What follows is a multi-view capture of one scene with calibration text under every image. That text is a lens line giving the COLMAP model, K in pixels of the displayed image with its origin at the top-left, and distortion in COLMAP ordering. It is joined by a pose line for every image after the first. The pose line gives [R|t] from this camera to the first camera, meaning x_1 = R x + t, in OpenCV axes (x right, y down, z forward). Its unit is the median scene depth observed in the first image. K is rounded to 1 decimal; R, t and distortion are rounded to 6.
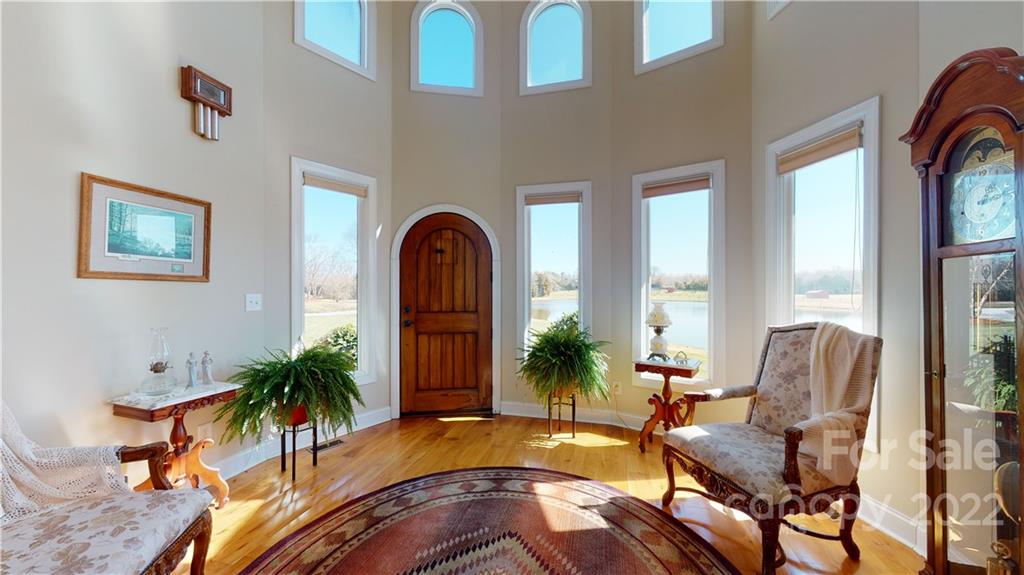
lens RADIAL K [[408.3, 0, 559.1], [0, 408.3, 288.2], [0, 0, 1]] dist [0.024550, -0.000055]
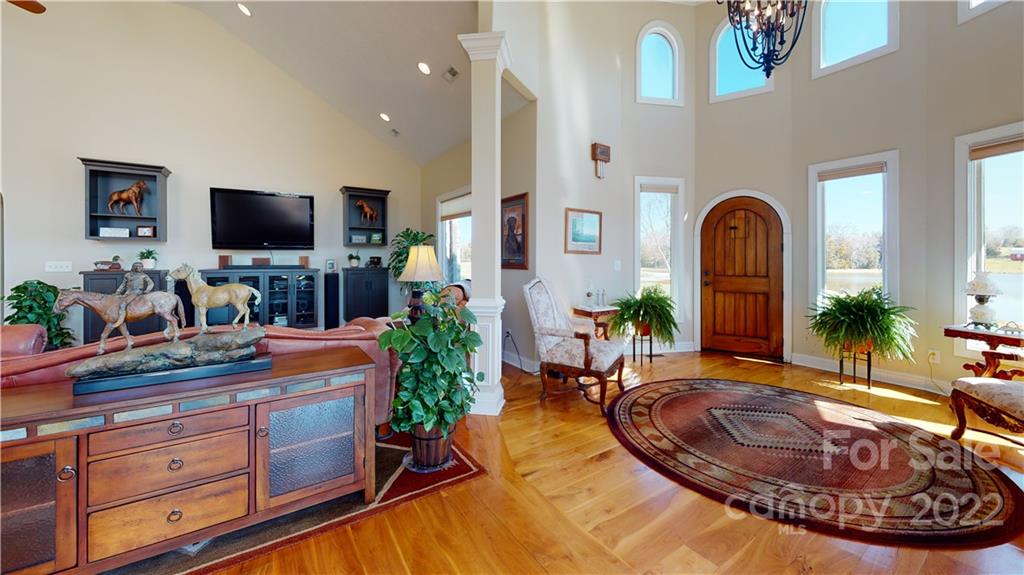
lens RADIAL K [[405.7, 0, 501.6], [0, 405.7, 263.0], [0, 0, 1]] dist [-0.001227, -0.000036]
pose [[0.700267, 0.004895, -0.713864, 0.110788], [0.001794, 0.999961, 0.008617, 0.007526], [0.713879, -0.007315, 0.700231, -0.424528]]
